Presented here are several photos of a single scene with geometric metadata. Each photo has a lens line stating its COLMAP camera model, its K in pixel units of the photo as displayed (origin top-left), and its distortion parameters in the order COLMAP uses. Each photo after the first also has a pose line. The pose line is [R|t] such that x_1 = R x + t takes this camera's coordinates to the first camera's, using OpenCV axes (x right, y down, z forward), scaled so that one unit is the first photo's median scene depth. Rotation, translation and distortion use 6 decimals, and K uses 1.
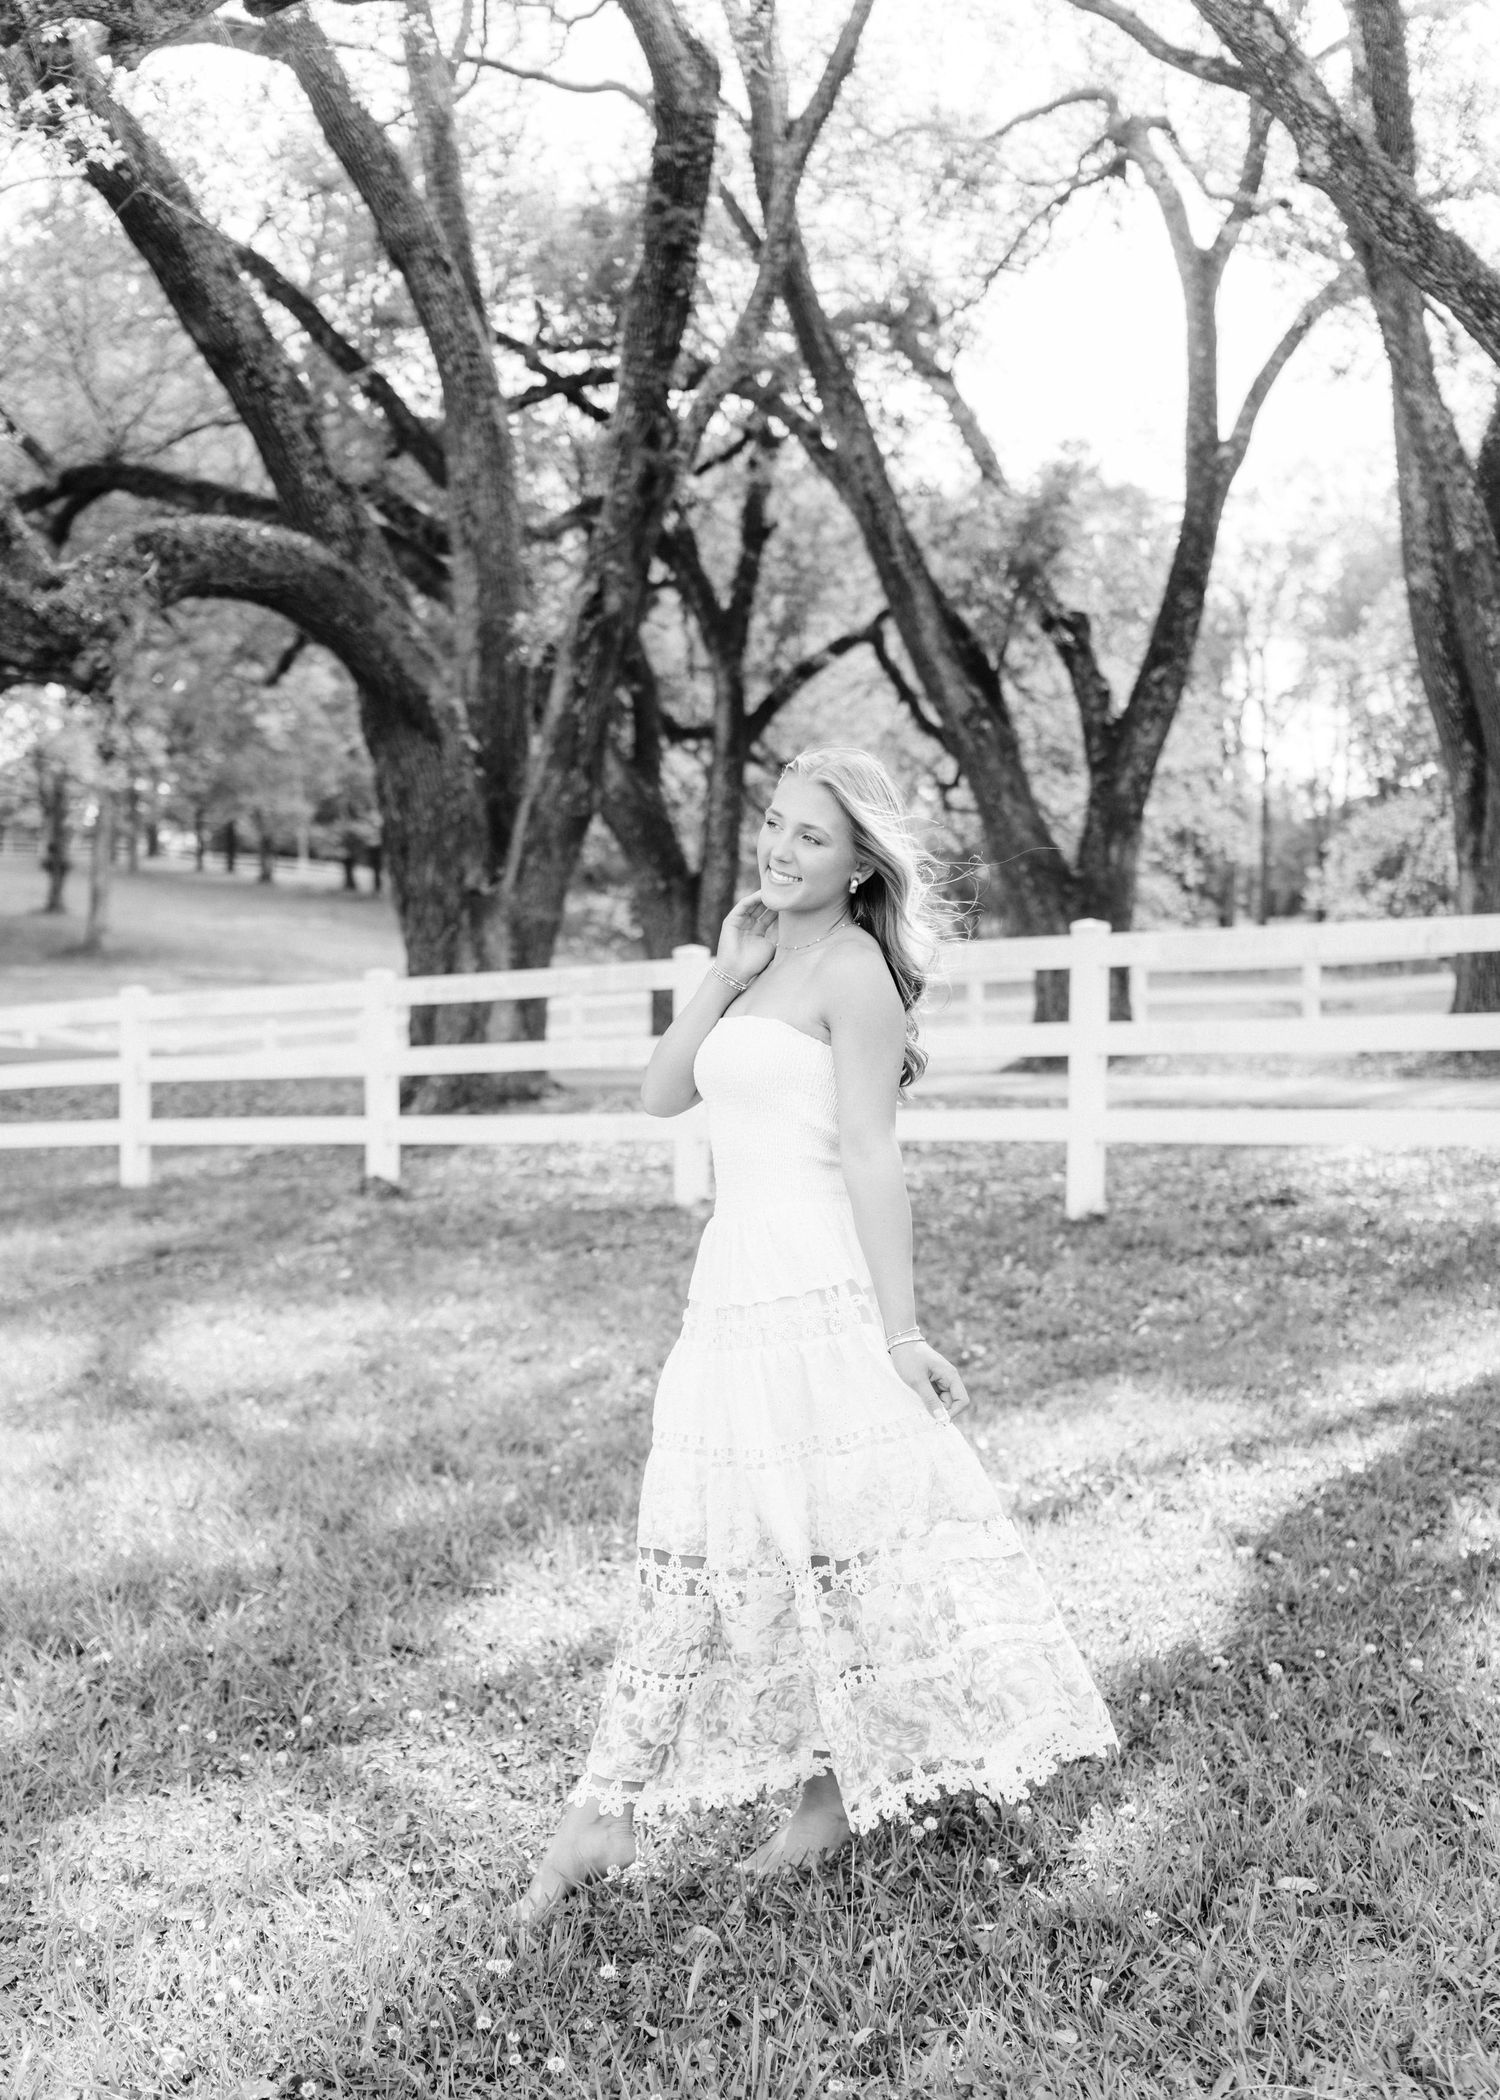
lens RADIAL K [[2214.5, 0, 753.8], [0, 2214.5, 1079.4], [0, 0, 1]] dist [-0.002339, 0.000000]
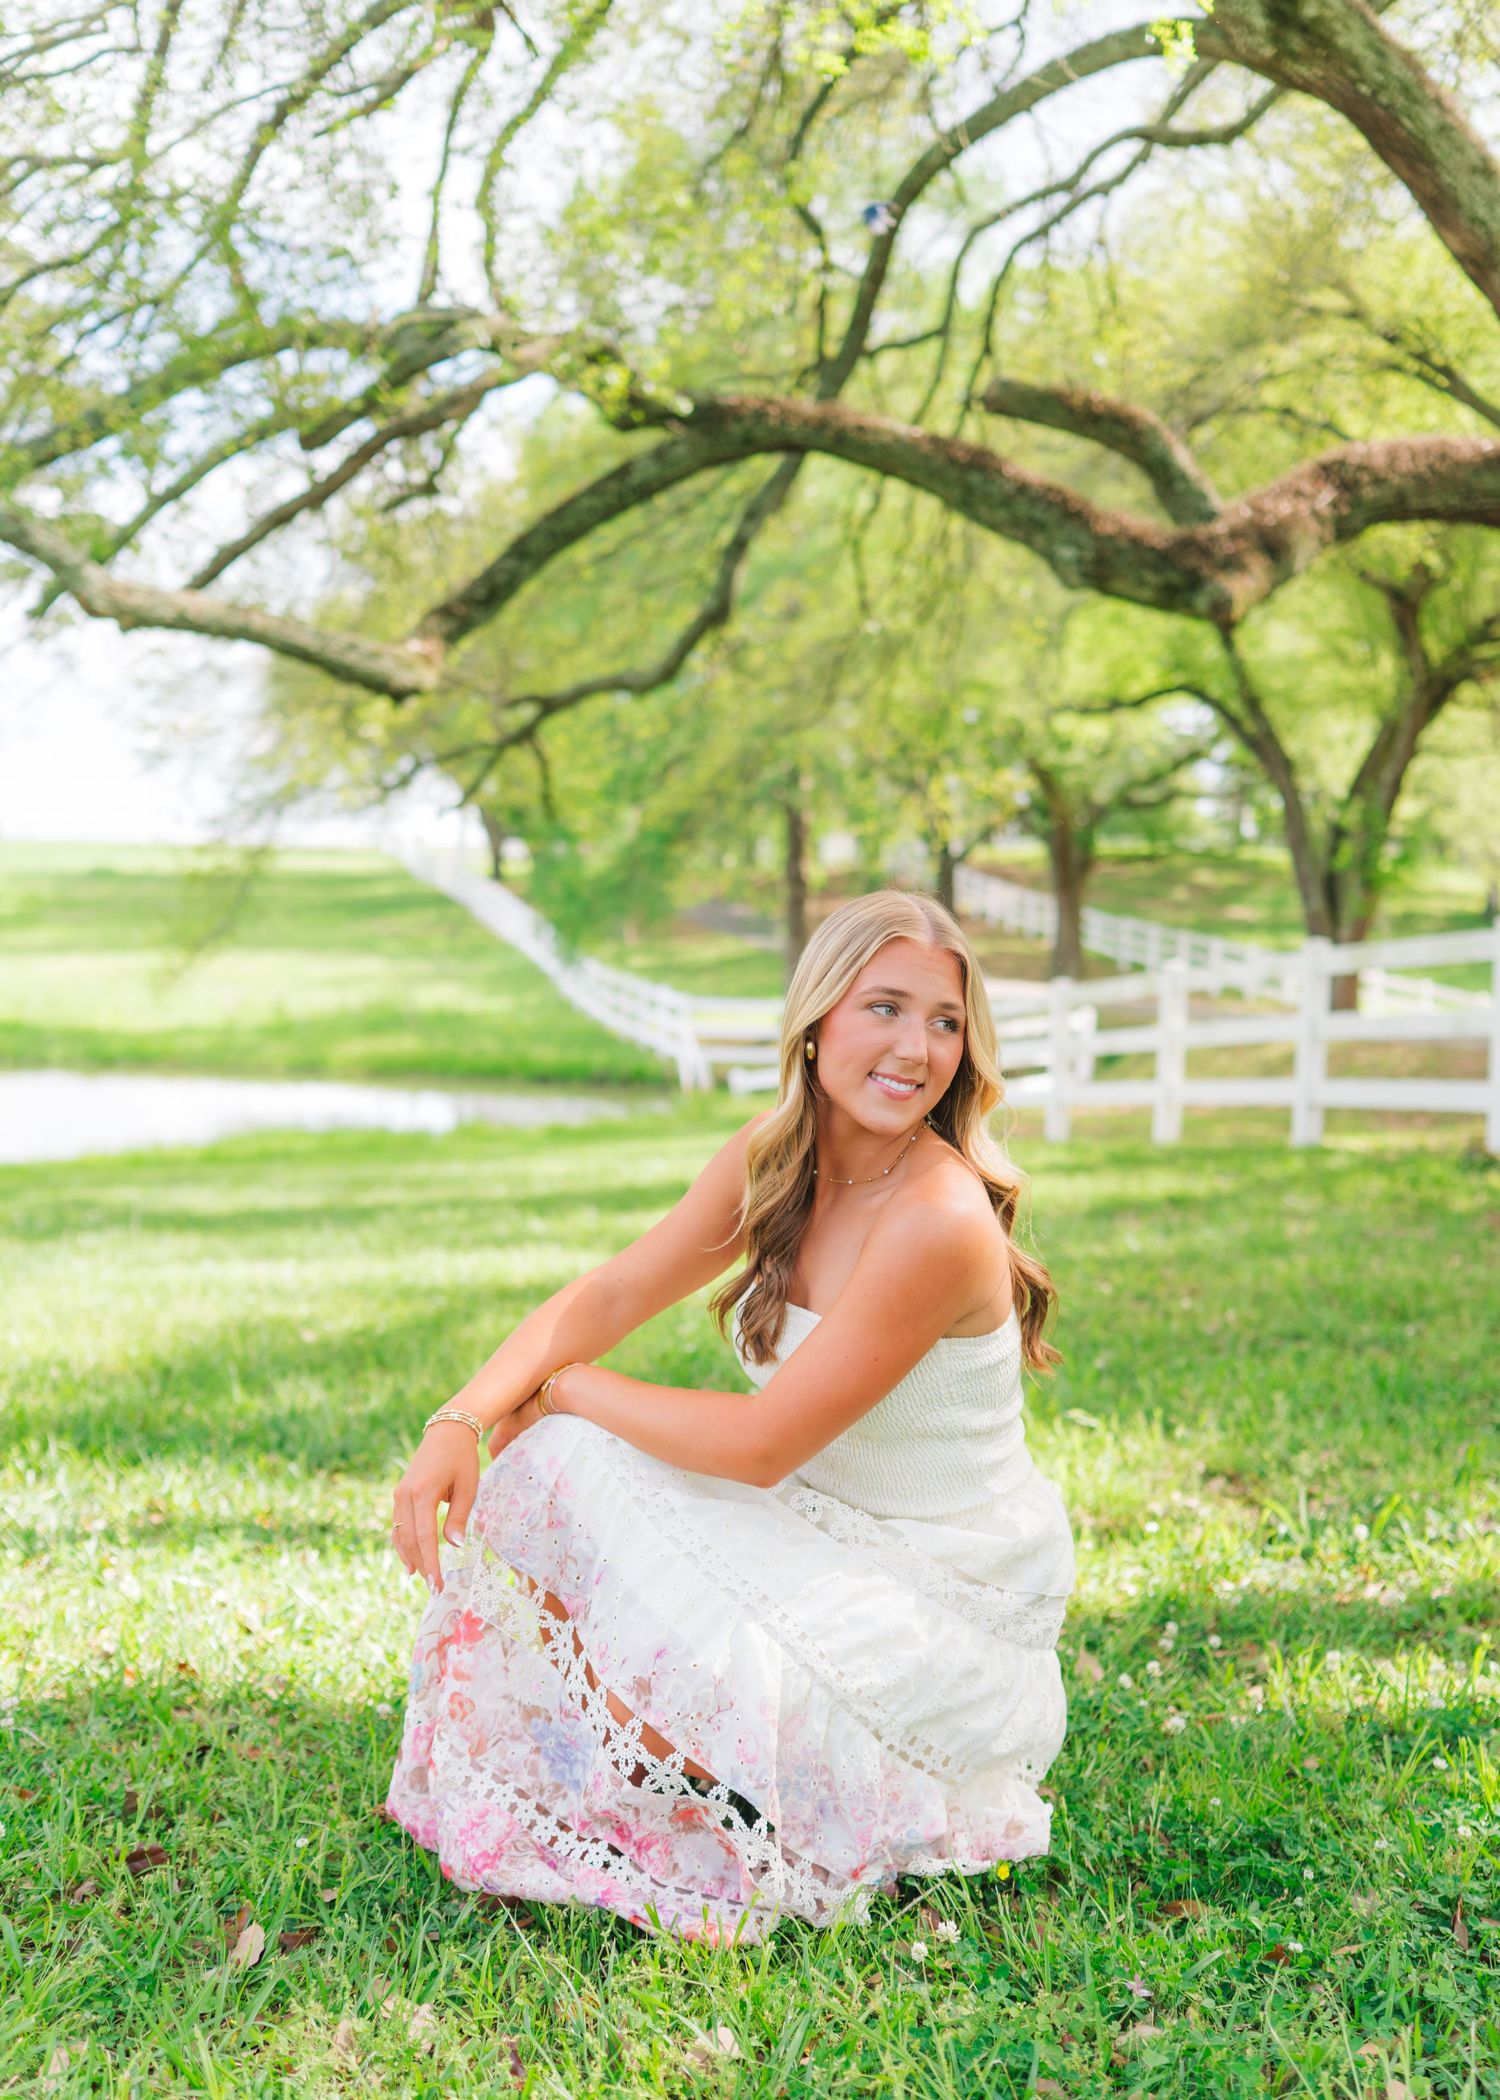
lens RADIAL K [[2214.5, 0, 771.0], [0, 2214.5, 1068.8], [0, 0, 1]] dist [-0.002339, 0.000000]
pose [[0.757505, 0.049684, -0.650936, 0.152235], [-0.055078, 0.998409, 0.012110, 0.013217], [0.650502, 0.026679, 0.759036, 0.116108]]
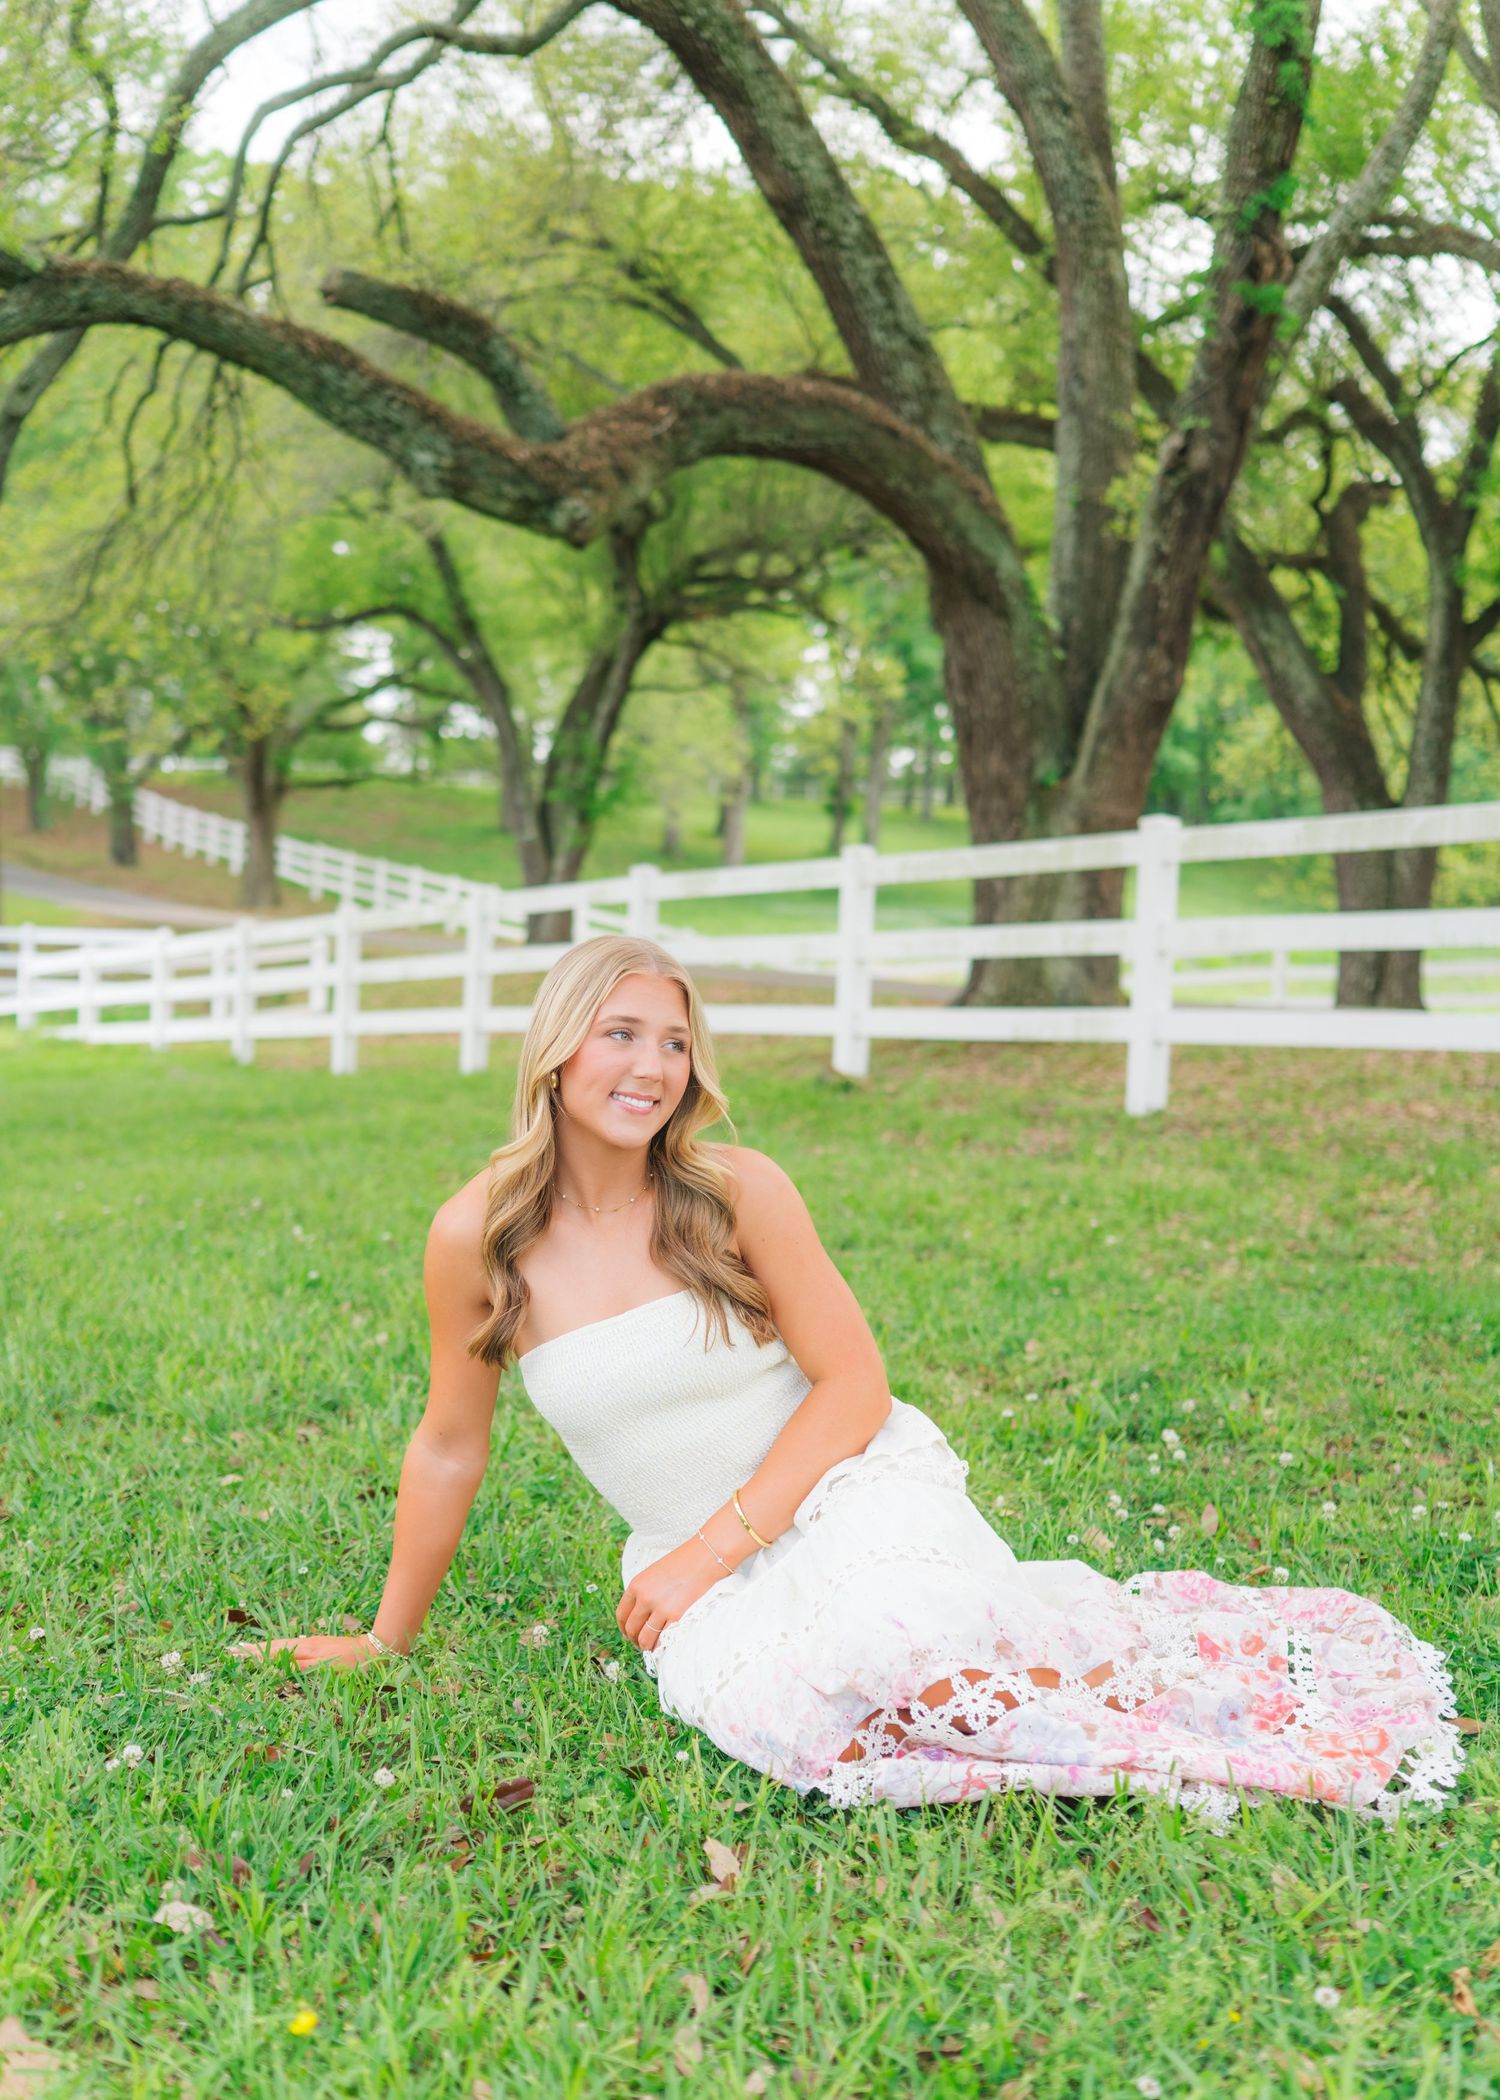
lens RADIAL K [[2295.0, 0, 729.9], [0, 2295.0, 1008.6], [0, 0, 1]] dist [0.003346, 0.000000]
pose [[0.934671, 0.050768, -0.351871, 0.097712], [-0.056297, 0.998399, -0.005491, 0.021154], [0.351029, 0.024941, 0.936032, 0.080777]]
